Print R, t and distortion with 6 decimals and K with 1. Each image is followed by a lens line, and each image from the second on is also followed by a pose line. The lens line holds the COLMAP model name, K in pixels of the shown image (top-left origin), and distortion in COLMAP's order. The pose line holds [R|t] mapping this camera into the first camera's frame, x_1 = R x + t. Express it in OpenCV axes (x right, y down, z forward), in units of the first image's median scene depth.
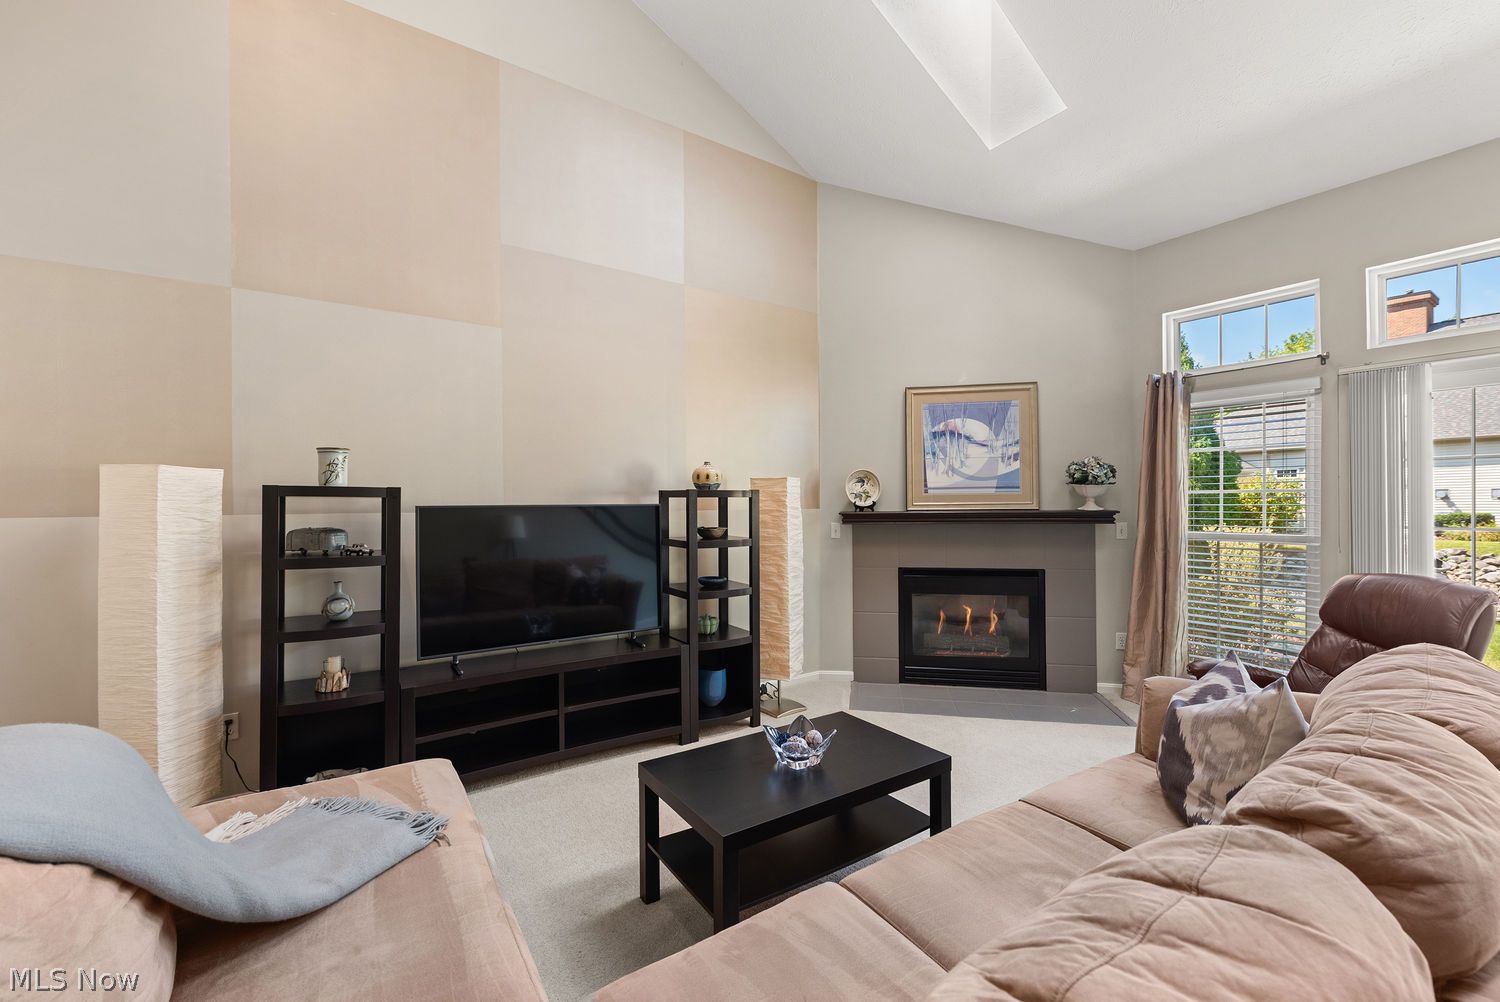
lens RADIAL K [[615.9, 0, 748.5], [0, 615.9, 504.9], [0, 0, 1]] dist [0.003834, -0.003213]
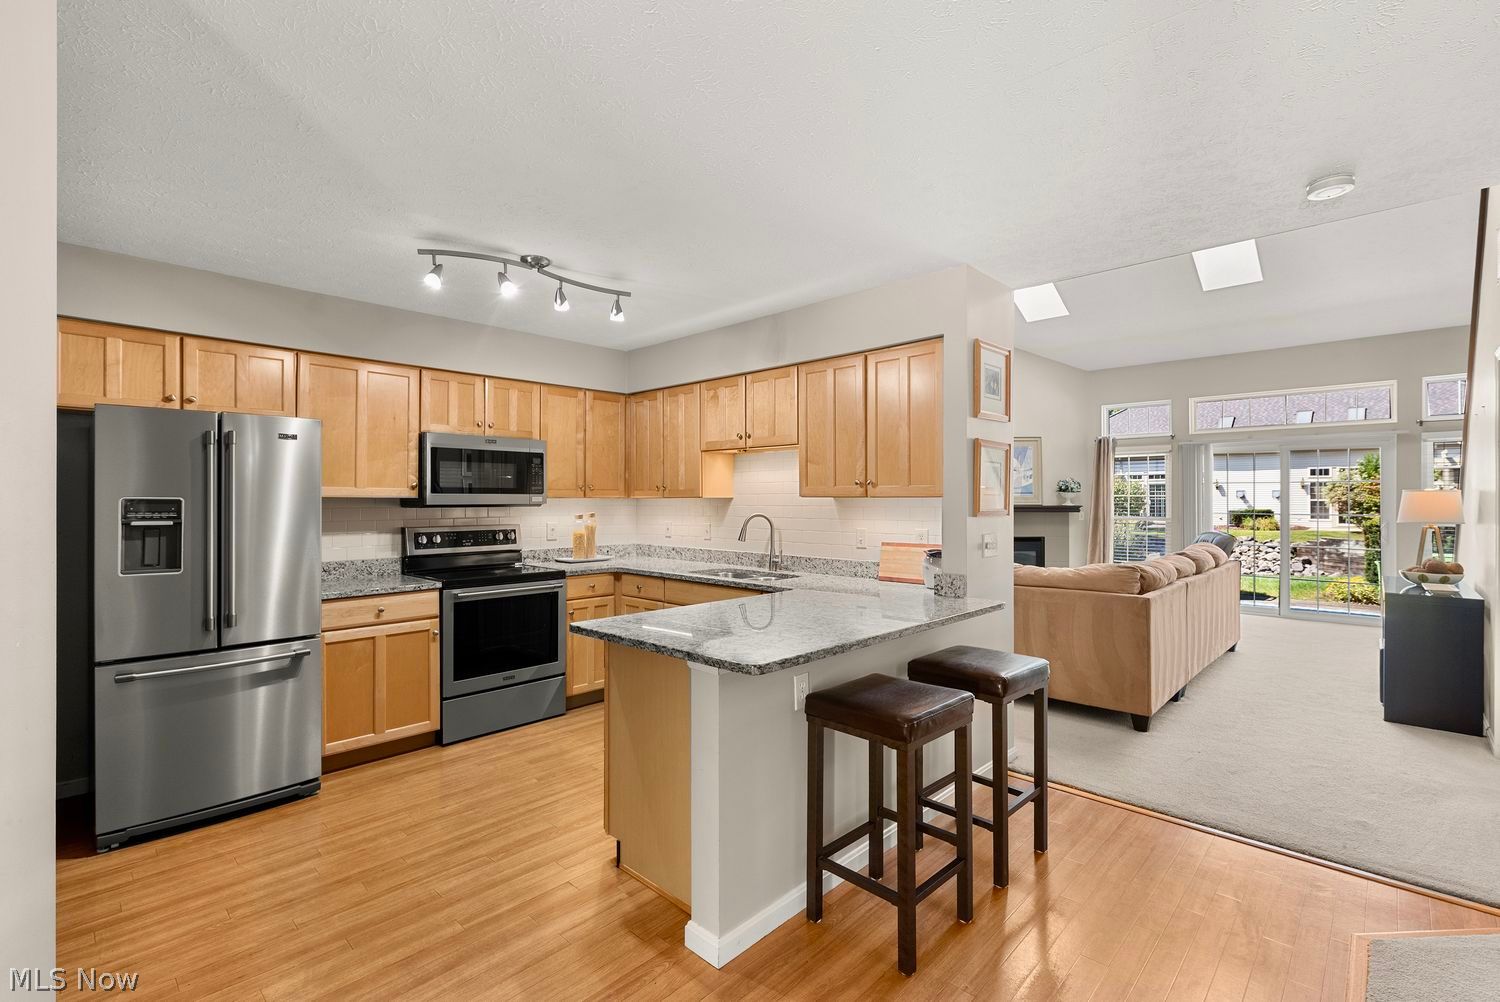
lens RADIAL K [[673.5, 0, 748.3], [0, 673.5, 497.6], [0, 0, 1]] dist [0.003576, -0.003513]
pose [[0.978930, 0.005935, 0.204109, -0.915527], [-0.005348, 0.999980, -0.003426, -0.003023], [-0.204126, 0.002262, 0.978942, -0.922362]]
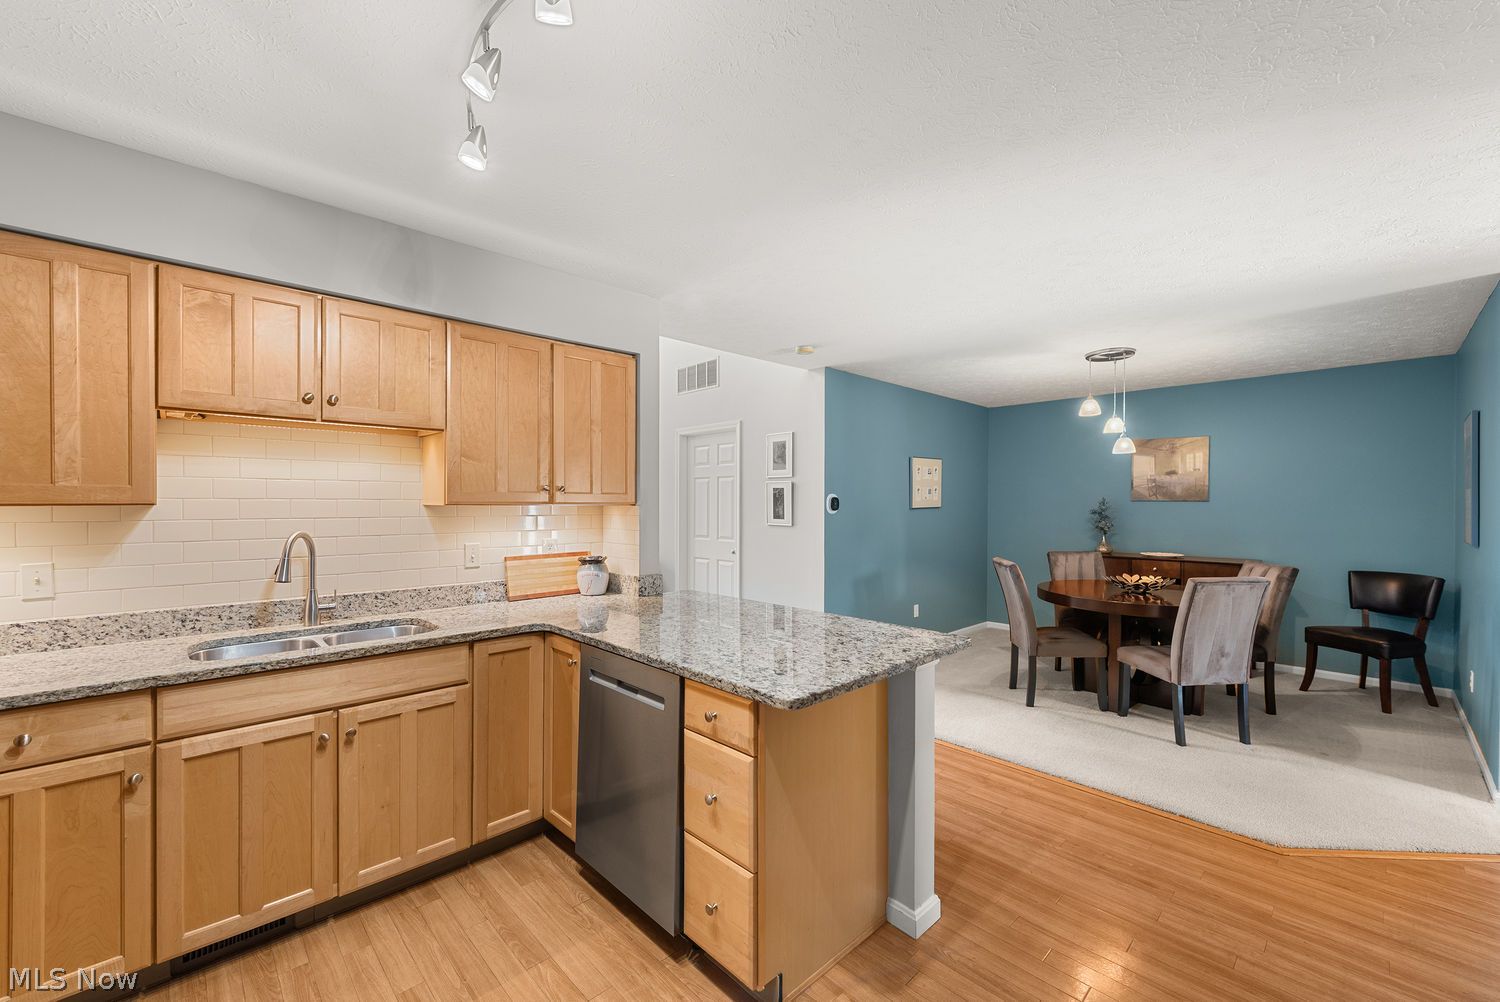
lens RADIAL K [[594.3, 0, 738.1], [0, 594.3, 513.7], [0, 0, 1]] dist [-0.002390, -0.002146]
pose [[-0.151949, -0.010583, 0.988332, -1.308632], [-0.000245, 0.999943, 0.010670, -0.004701], [-0.988388, 0.001379, -0.151943, -0.171209]]
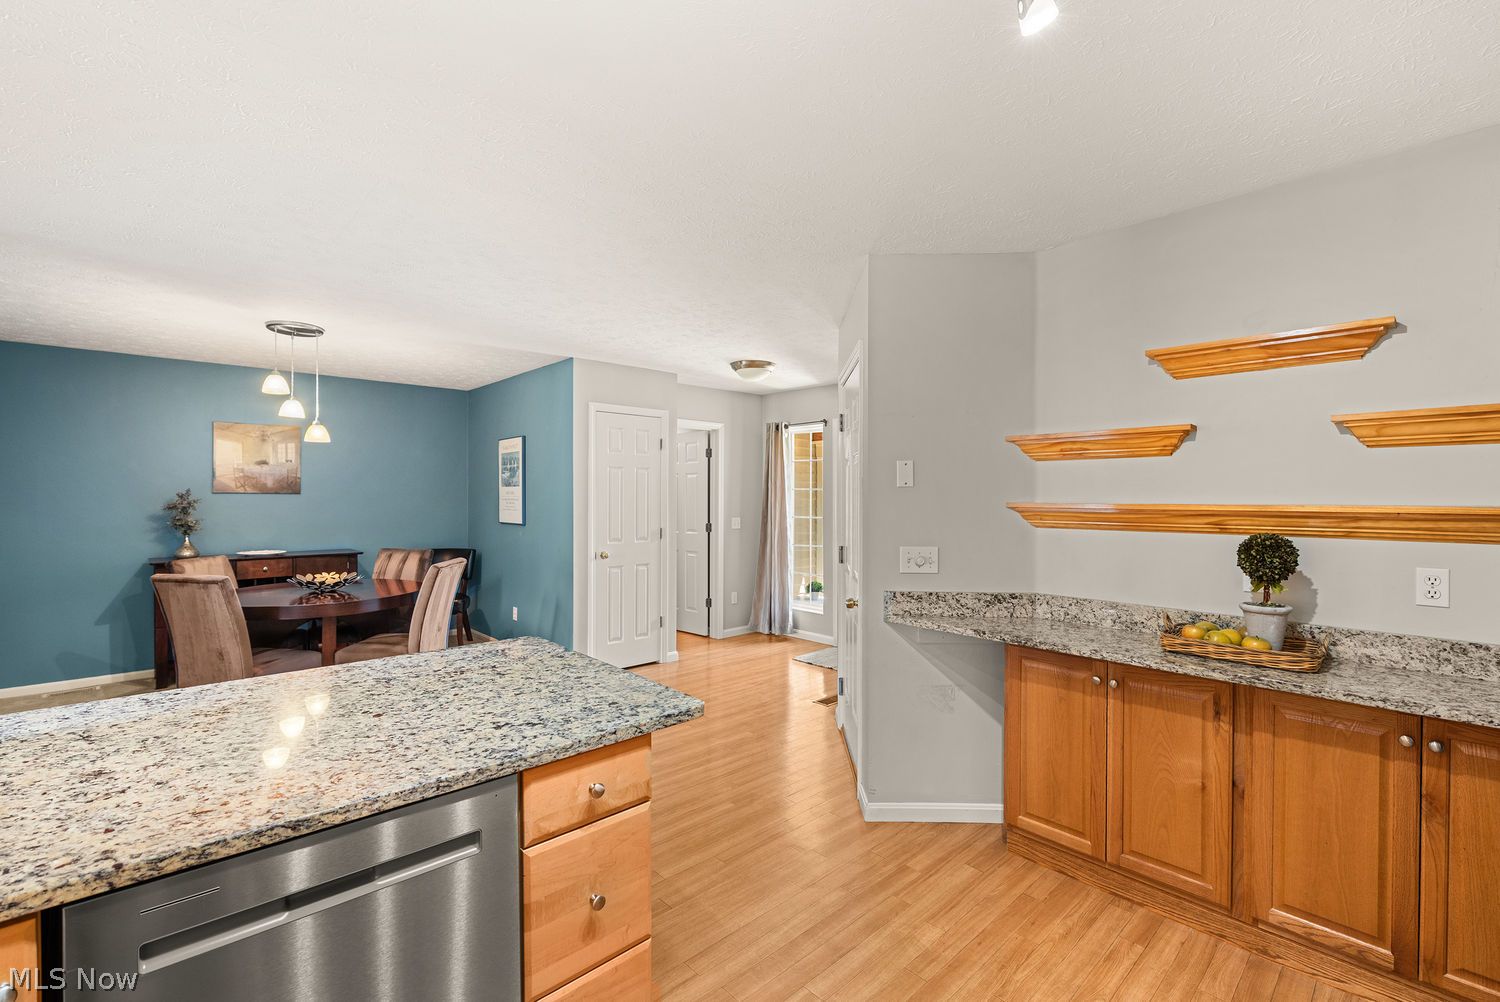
lens RADIAL K [[644.5, 0, 747.4], [0, 644.5, 495.1], [0, 0, 1]] dist [-0.004745, 0.000431]
pose [[-0.988851, 0.001680, -0.148897, -0.915626], [0.002250, 0.999991, -0.003661, -0.008688], [0.148889, -0.003955, -0.988846, 0.129905]]
